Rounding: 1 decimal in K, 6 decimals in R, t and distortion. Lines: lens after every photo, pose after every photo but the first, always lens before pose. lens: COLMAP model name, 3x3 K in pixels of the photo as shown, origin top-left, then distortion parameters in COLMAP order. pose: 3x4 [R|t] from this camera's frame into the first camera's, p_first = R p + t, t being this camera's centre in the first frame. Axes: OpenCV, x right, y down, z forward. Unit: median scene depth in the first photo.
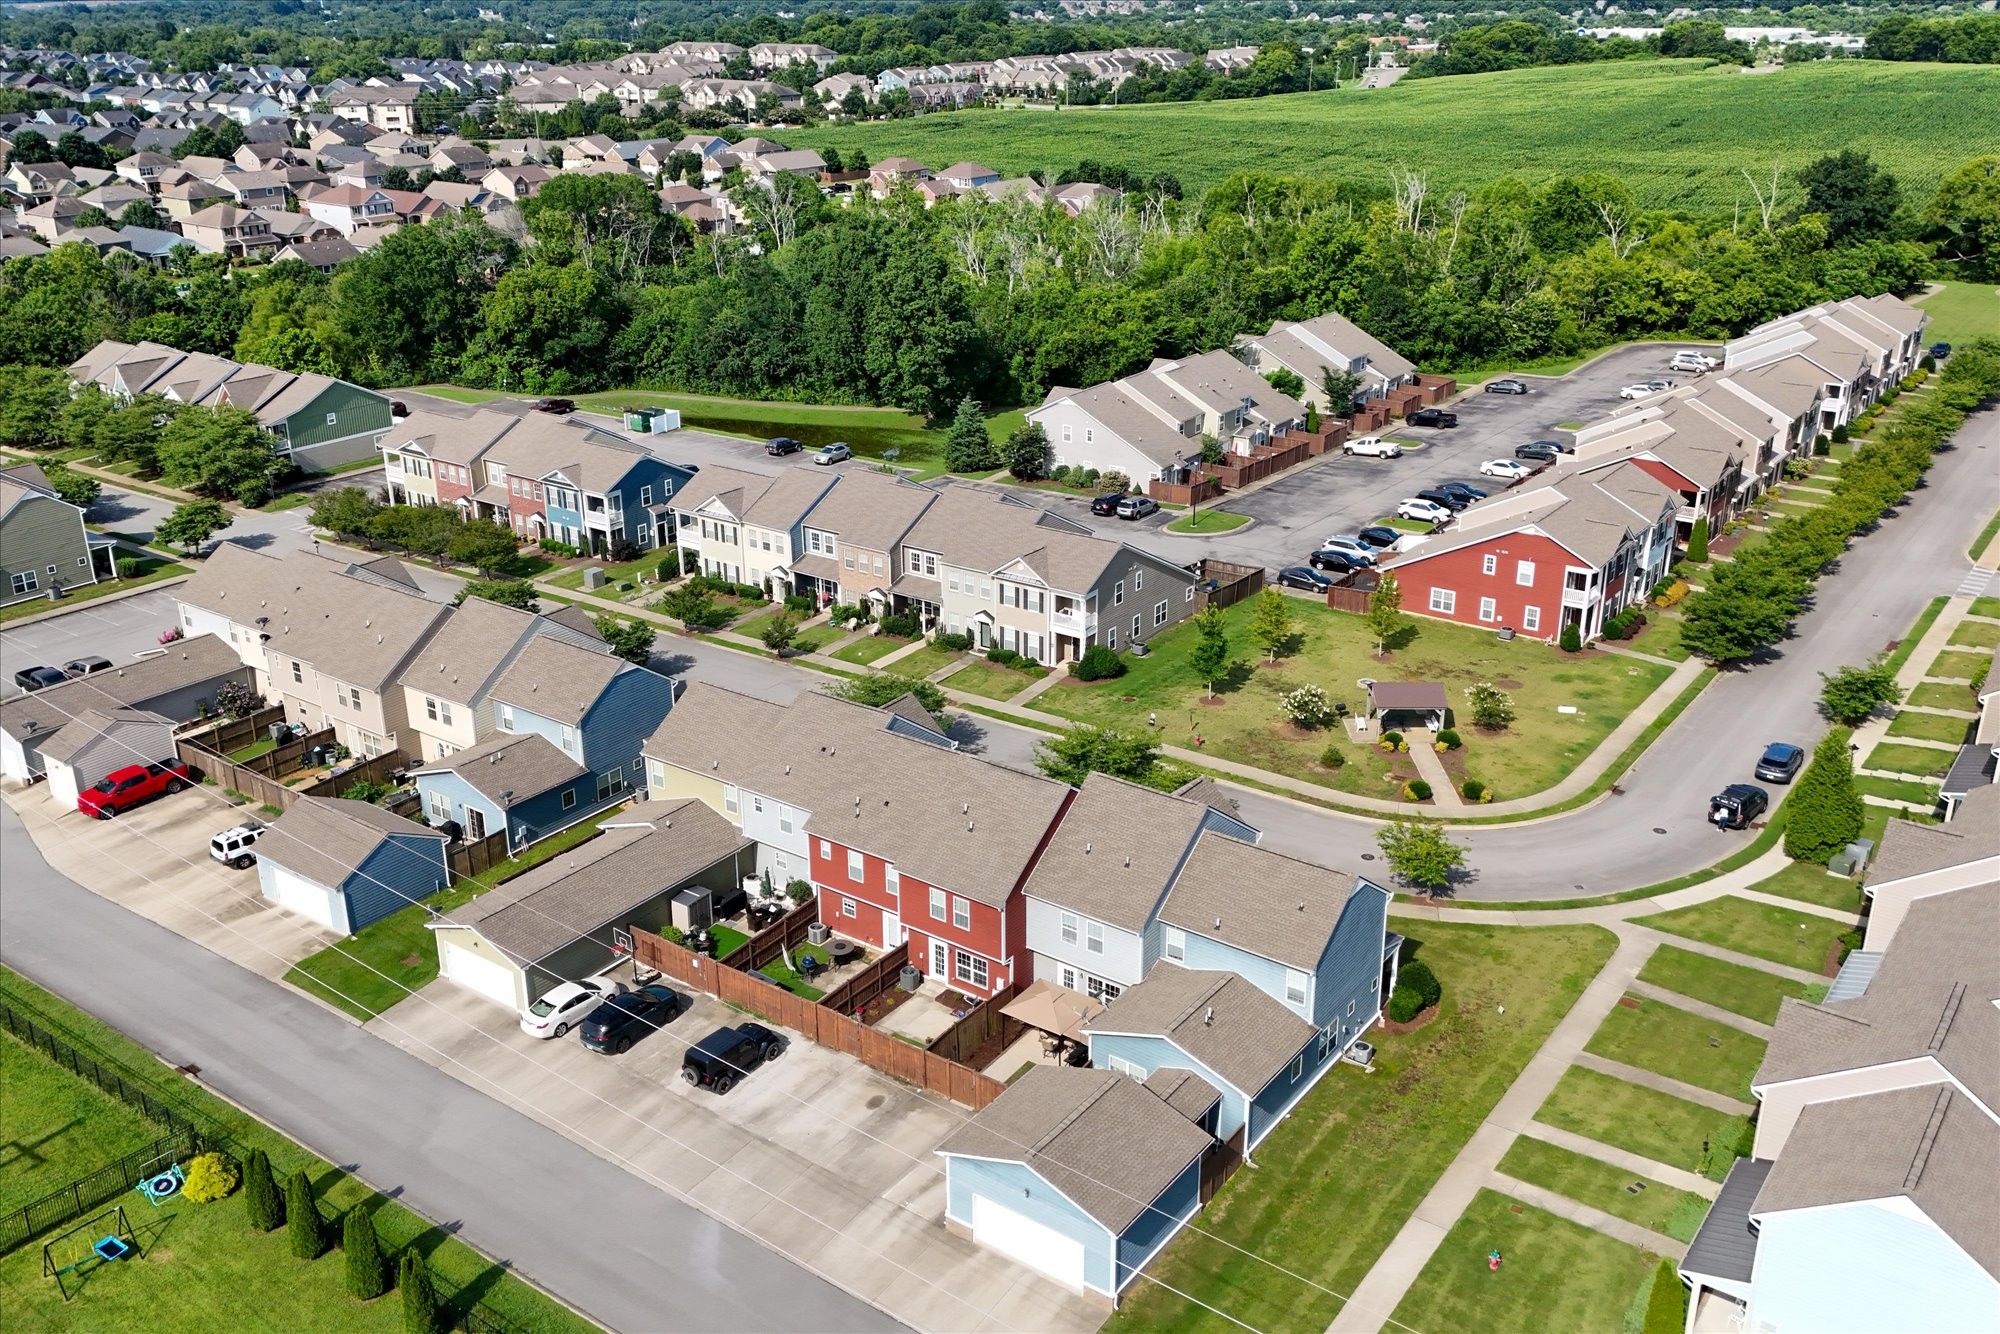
lens RADIAL K [[1732.1, 0, 995.3], [0, 1732.1, 671.9], [0, 0, 1]] dist [0.082010, -0.075069]
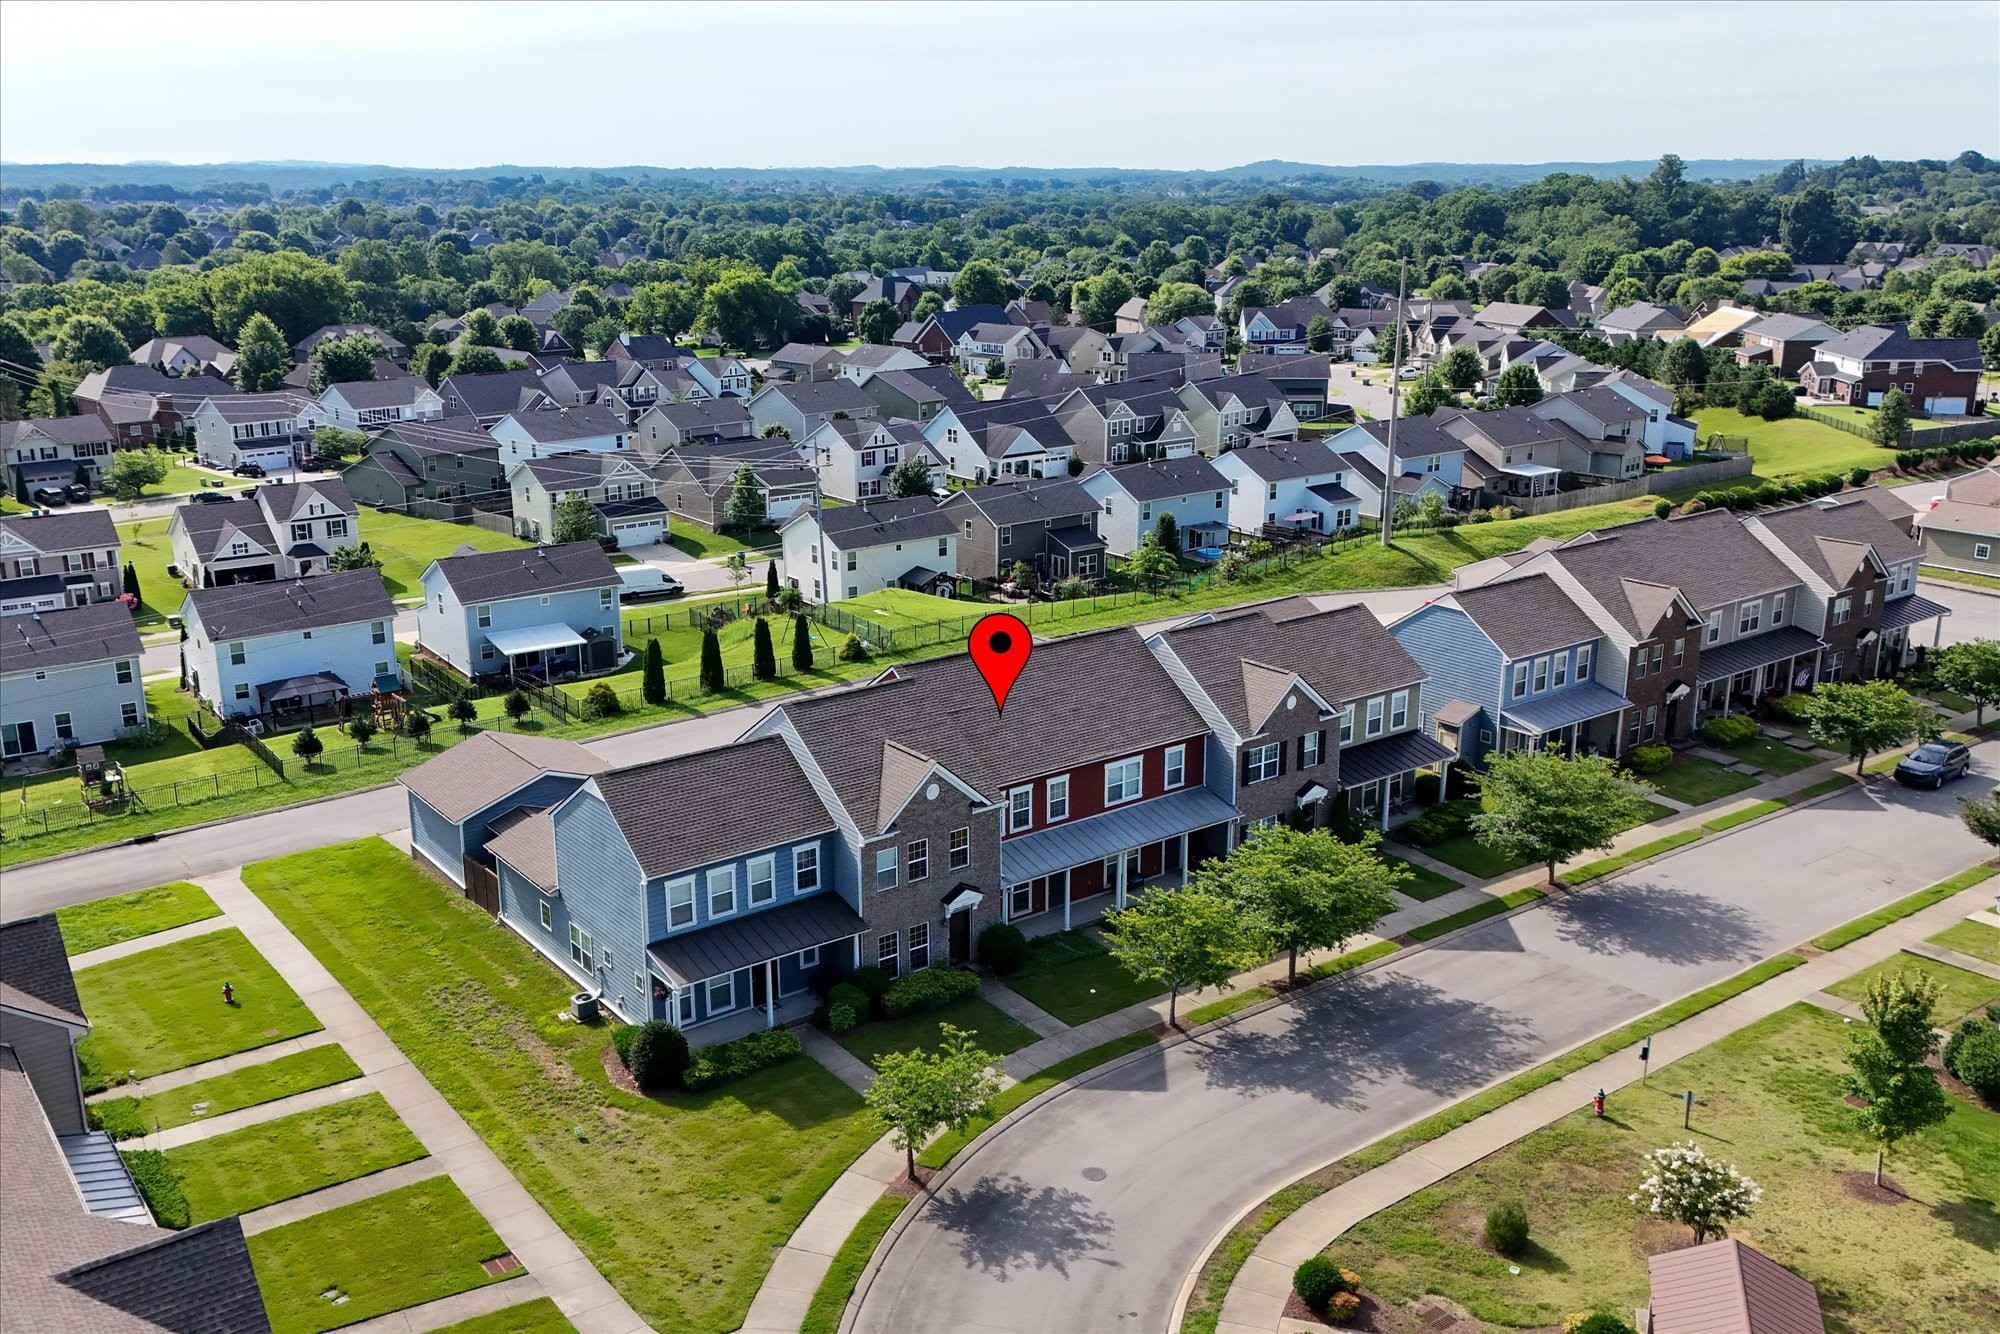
lens RADIAL K [[1735.8, 0, 930.2], [0, 1735.8, 664.3], [0, 0, 1]] dist [0.119832, -0.175324]
pose [[-0.306878, 0.275270, -0.911072, 0.641403], [-0.339352, 0.862697, 0.374959, -0.207312], [0.889194, 0.424240, -0.171329, 0.911372]]
